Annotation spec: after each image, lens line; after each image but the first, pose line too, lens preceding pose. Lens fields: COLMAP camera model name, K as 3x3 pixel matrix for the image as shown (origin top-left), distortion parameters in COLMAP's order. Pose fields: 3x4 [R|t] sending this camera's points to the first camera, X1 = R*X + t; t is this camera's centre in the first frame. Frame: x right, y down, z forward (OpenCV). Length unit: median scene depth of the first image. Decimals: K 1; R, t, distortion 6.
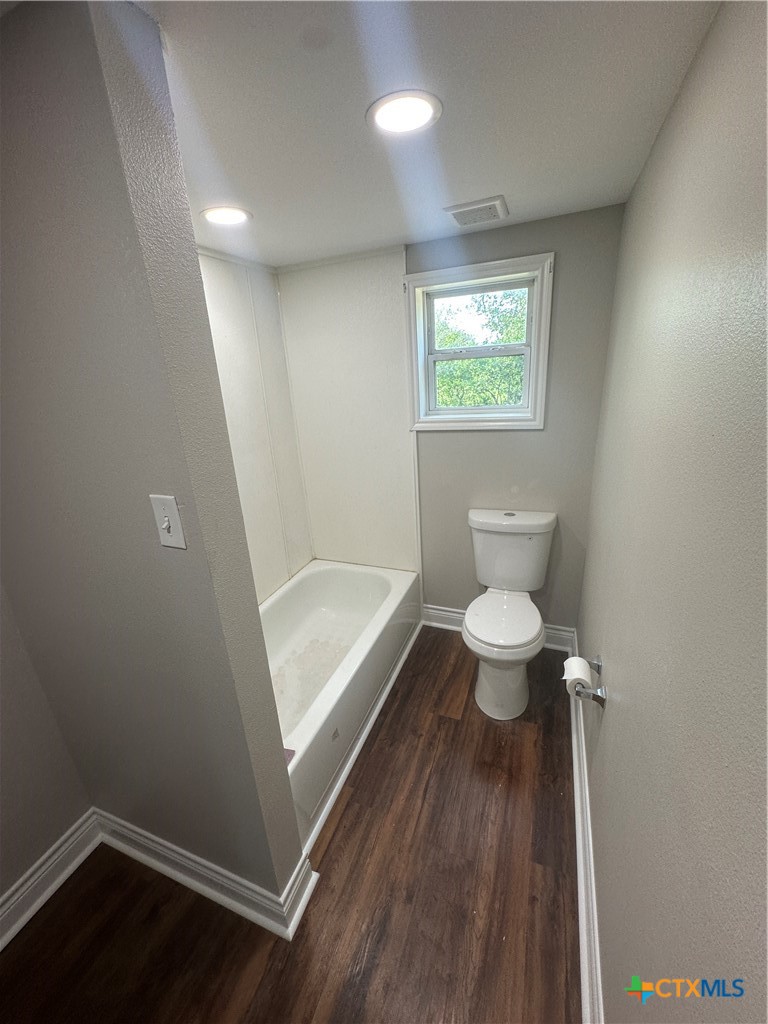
lens RADIAL K [[408.2, 0, 384.0], [0, 408.2, 512.0], [0, 0, 1]] dist [-0.003147, 0.000329]
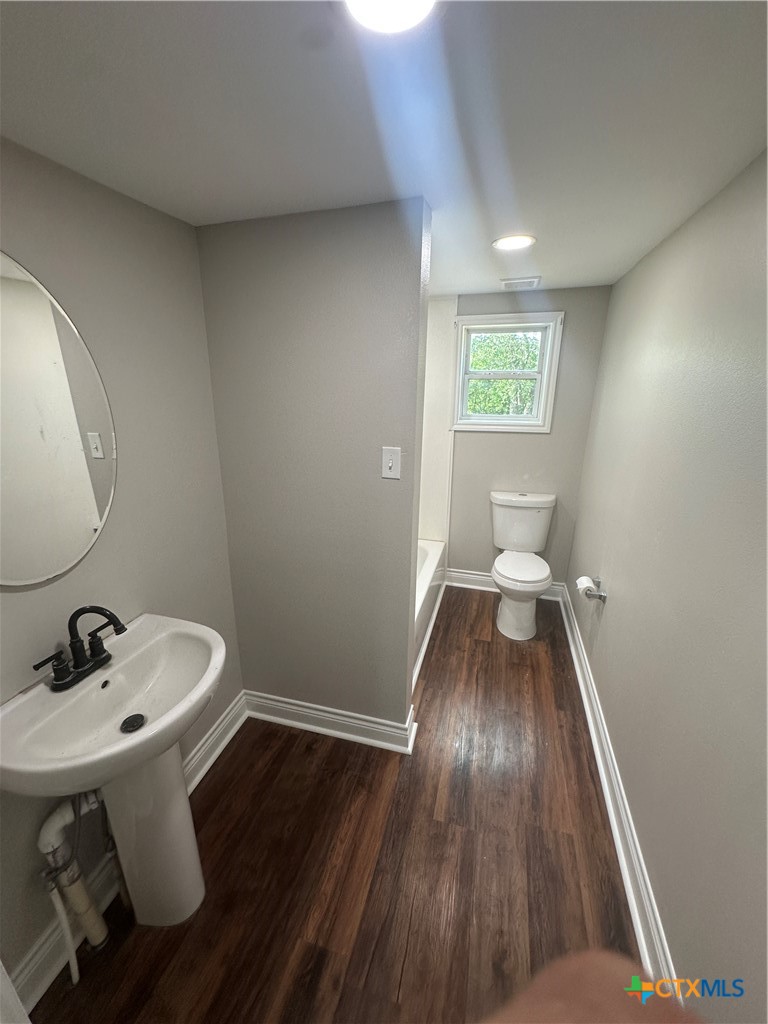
lens RADIAL K [[408.2, 0, 384.0], [0, 408.2, 512.0], [0, 0, 1]] dist [-0.003147, 0.000329]
pose [[0.993463, 0.029518, 0.110276, -0.331832], [-0.026478, 0.999231, -0.028932, 0.127467], [-0.111045, 0.025823, 0.993480, -0.328159]]
